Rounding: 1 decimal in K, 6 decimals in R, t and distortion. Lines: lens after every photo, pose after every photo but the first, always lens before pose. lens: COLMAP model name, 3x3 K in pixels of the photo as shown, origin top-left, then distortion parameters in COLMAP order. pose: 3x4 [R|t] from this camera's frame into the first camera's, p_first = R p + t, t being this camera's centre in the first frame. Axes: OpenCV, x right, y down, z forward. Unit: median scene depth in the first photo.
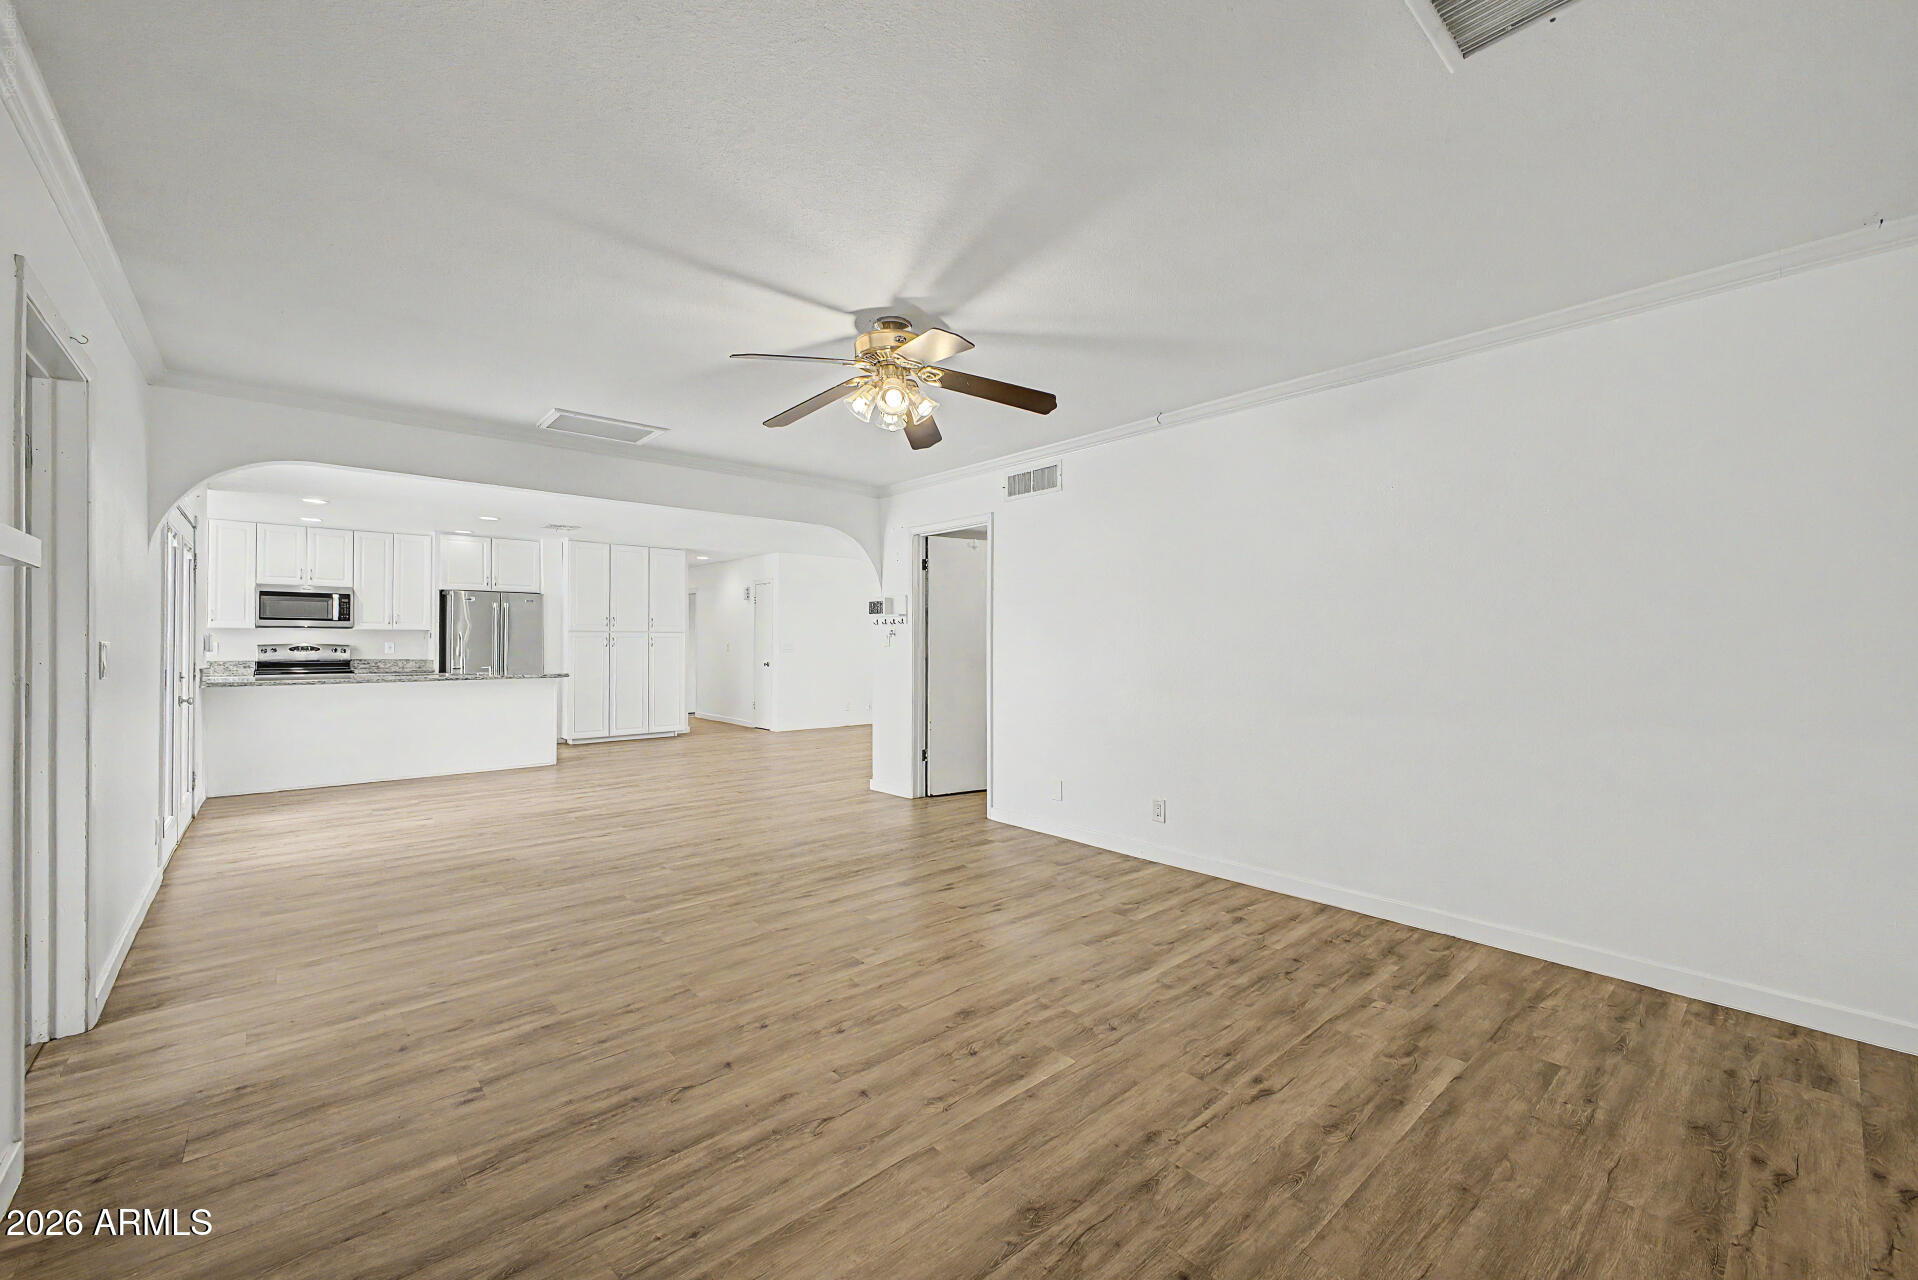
lens RADIAL K [[771.2, 0, 959.0], [0, 771.2, 640.0], [0, 0, 1]] dist [0.007573, -0.000204]
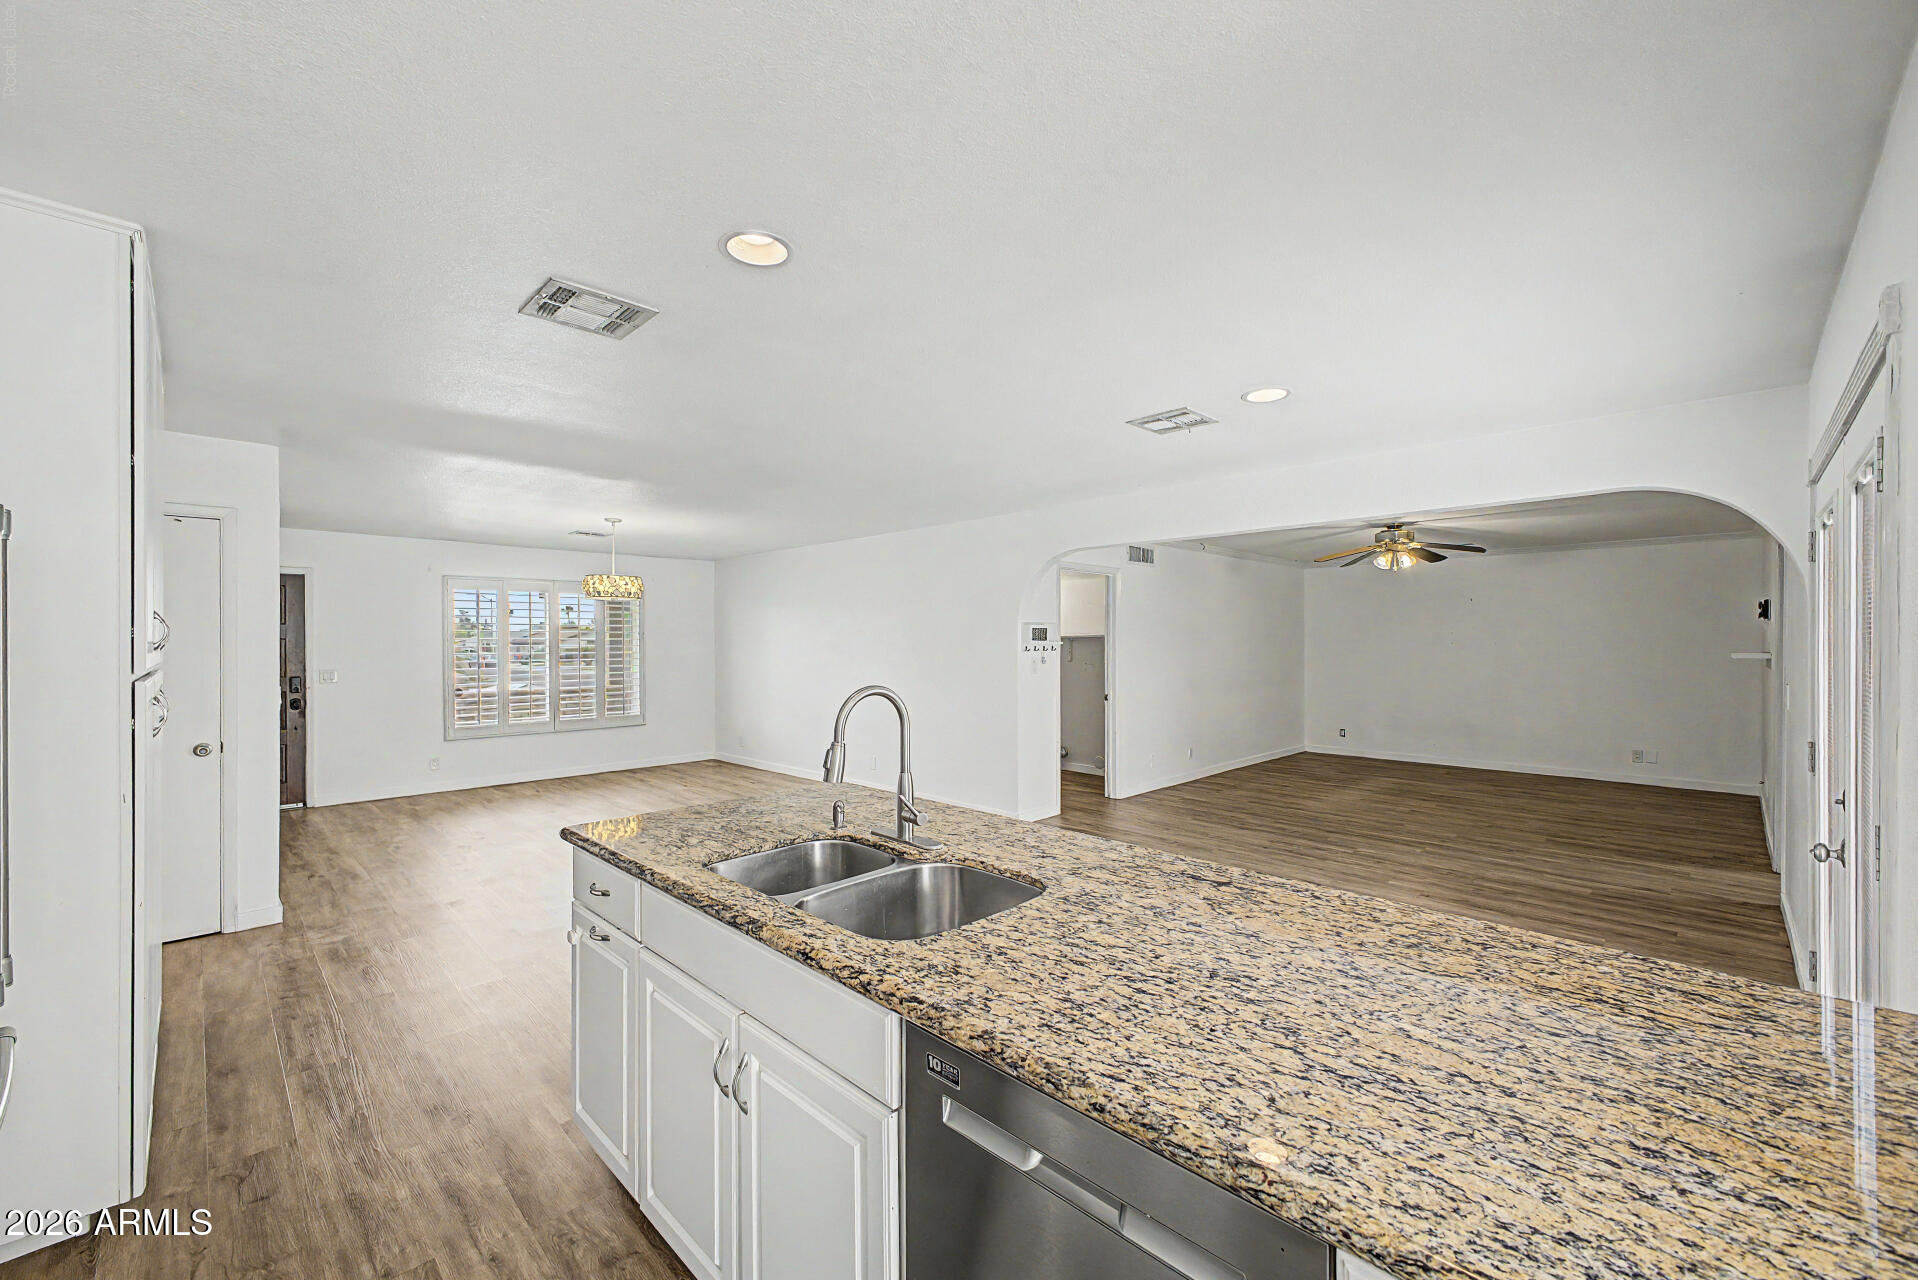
lens RADIAL K [[765.3, 0, 957.9], [0, 765.3, 641.8], [0, 0, 1]] dist [0.011884, -0.000512]
pose [[-0.069192, 0.000751, 0.997603, -1.504138], [0.000502, 1.000000, -0.000718, -0.044460], [-0.997603, 0.000451, -0.069193, 1.637788]]
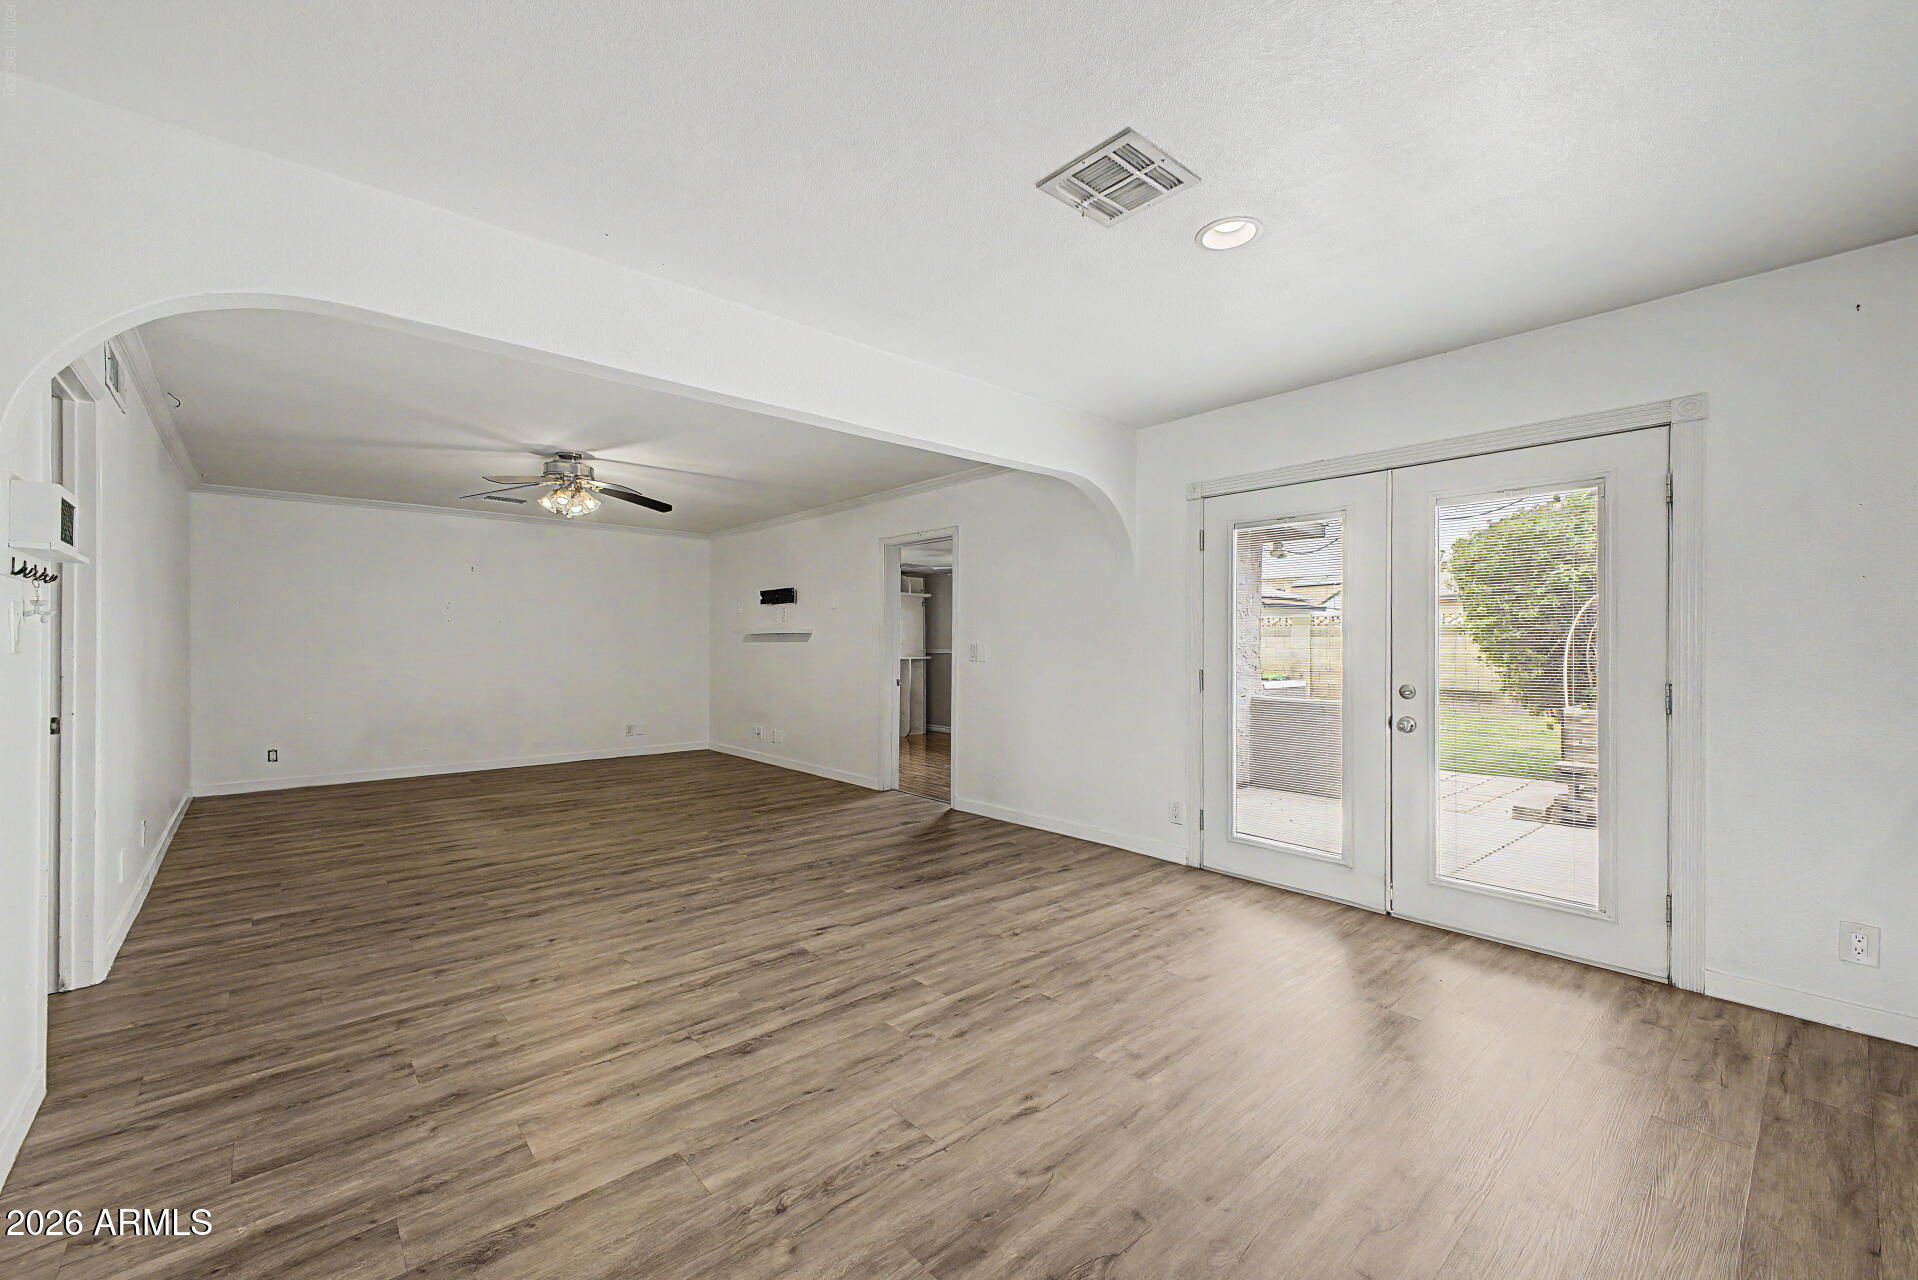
lens RADIAL K [[759.0, 0, 977.6], [0, 759.0, 641.9], [0, 0, 1]] dist [0.010569, -0.000249]
pose [[-0.999640, -0.002827, -0.026678, -0.633363], [-0.002677, 0.999980, -0.005667, 0.008904], [0.026693, -0.005593, -0.999628, 1.825718]]
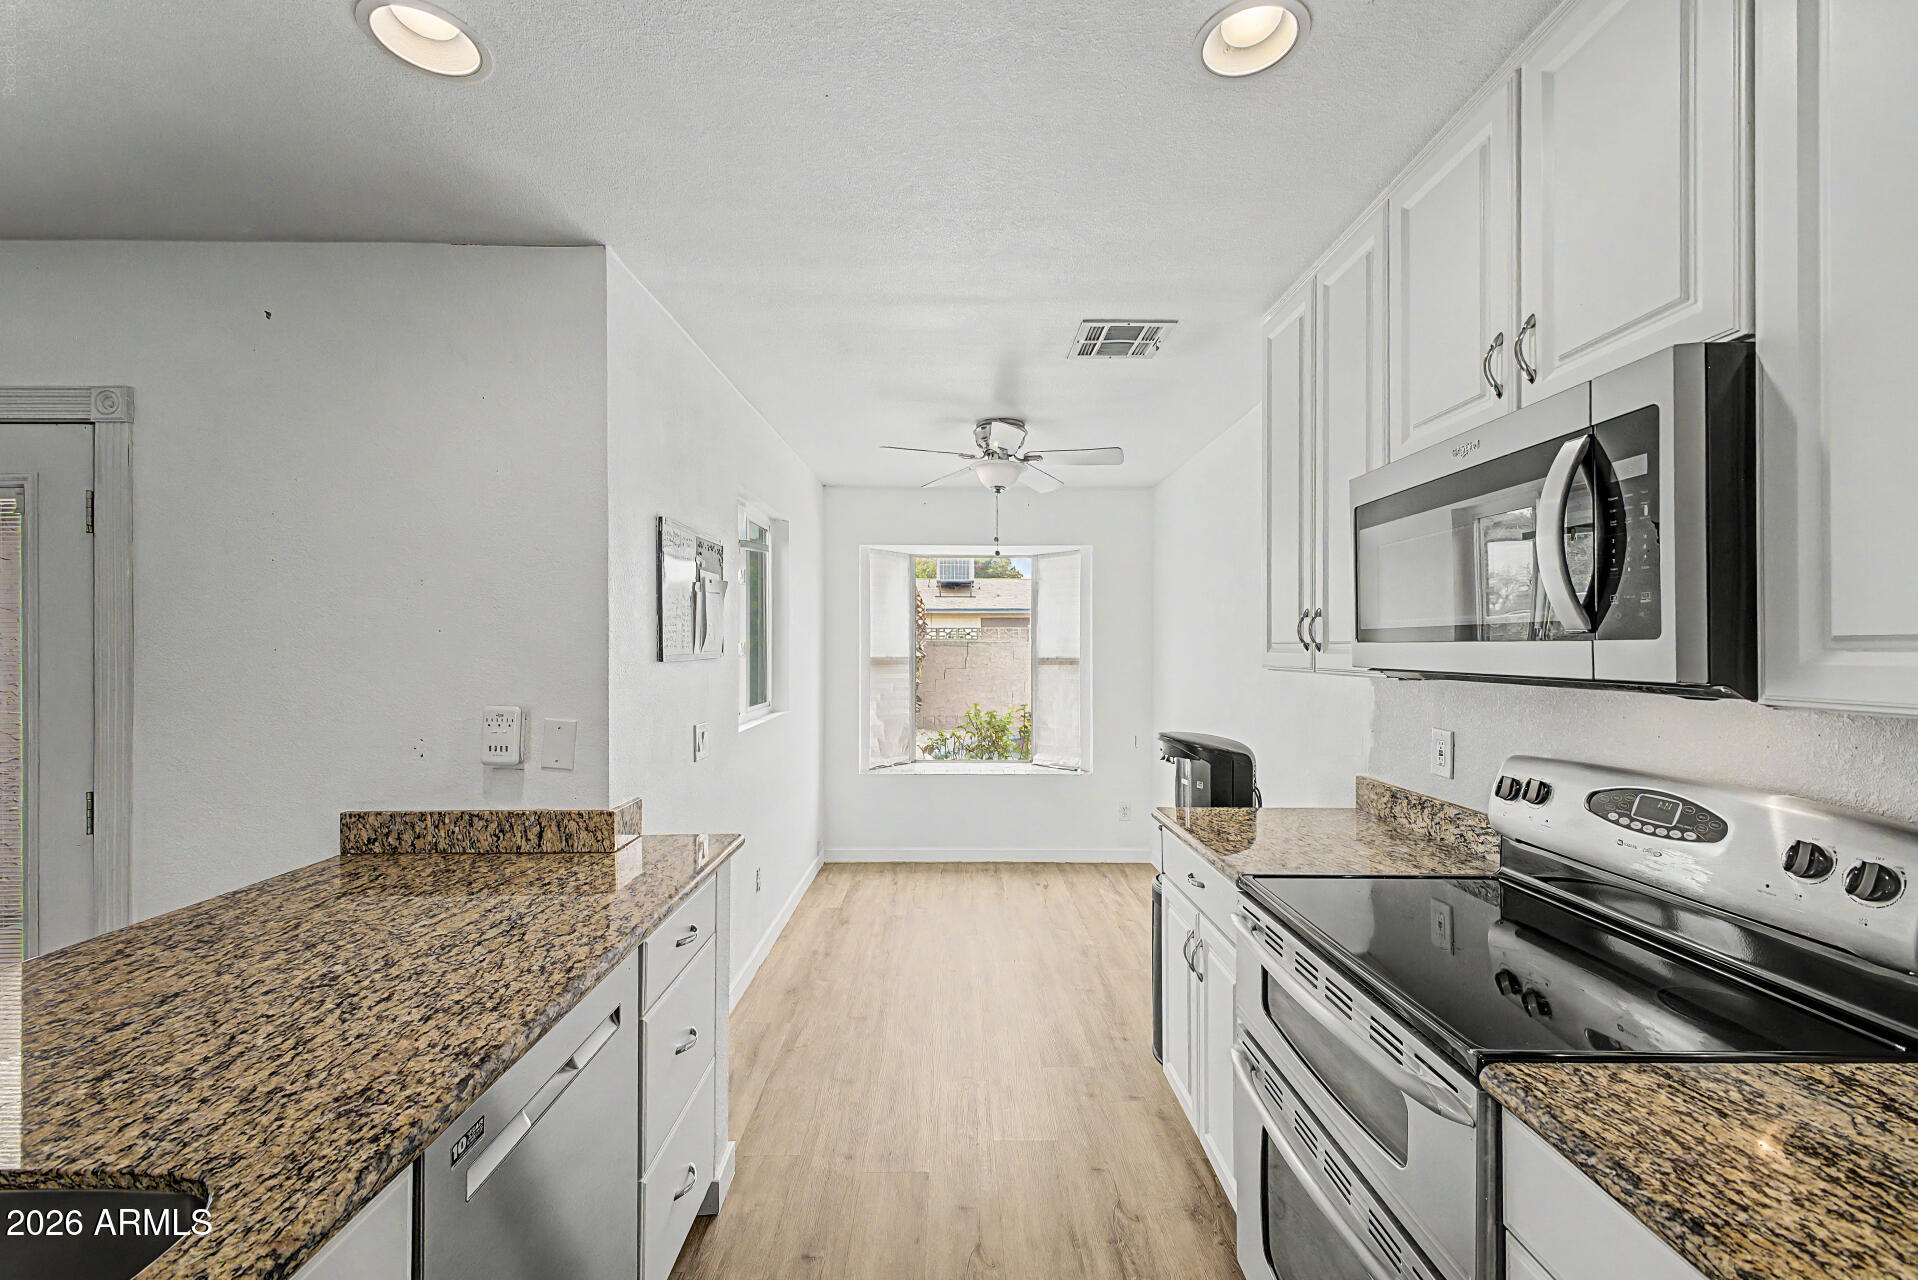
lens RADIAL K [[776.4, 0, 952.2], [0, 776.4, 647.5], [0, 0, 1]] dist [0.001885, 0.000298]
pose [[-0.653268, -0.000109, -0.757127, -1.177940], [0.003922, 0.999986, -0.003528, -0.042651], [0.757117, -0.005274, -0.653258, 1.871513]]
